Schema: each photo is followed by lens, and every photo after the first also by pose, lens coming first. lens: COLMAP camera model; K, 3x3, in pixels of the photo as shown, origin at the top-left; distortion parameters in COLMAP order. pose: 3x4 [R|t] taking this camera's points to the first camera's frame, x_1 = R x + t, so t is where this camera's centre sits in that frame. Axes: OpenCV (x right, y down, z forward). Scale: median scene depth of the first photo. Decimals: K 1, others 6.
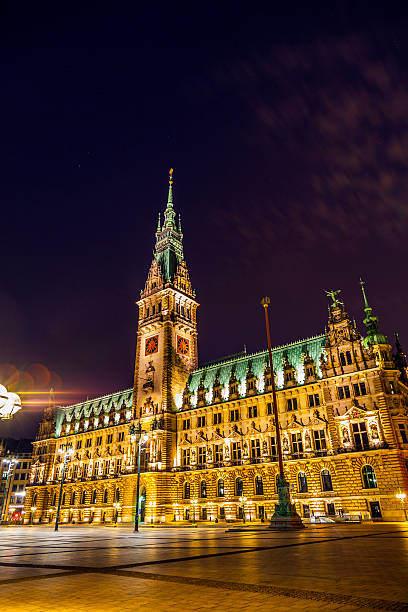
lens RADIAL K [[392.4, 0, 203.9], [0, 392.4, 309.0], [0, 0, 1]] dist [-0.004749, -0.001776]
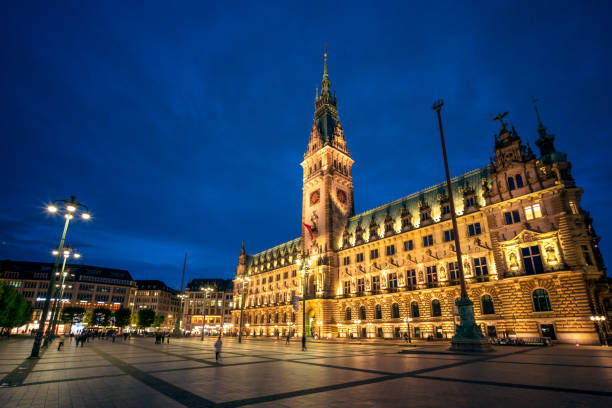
lens RADIAL K [[272.3, 0, 314.9], [0, 272.3, 253.7], [0, 0, 1]] dist [-0.015928, 0.000005]
pose [[0.987136, -0.021229, -0.158467, -0.009549], [0.052732, 0.978915, 0.197343, 0.113790], [0.150937, -0.203160, 0.967442, 0.218874]]
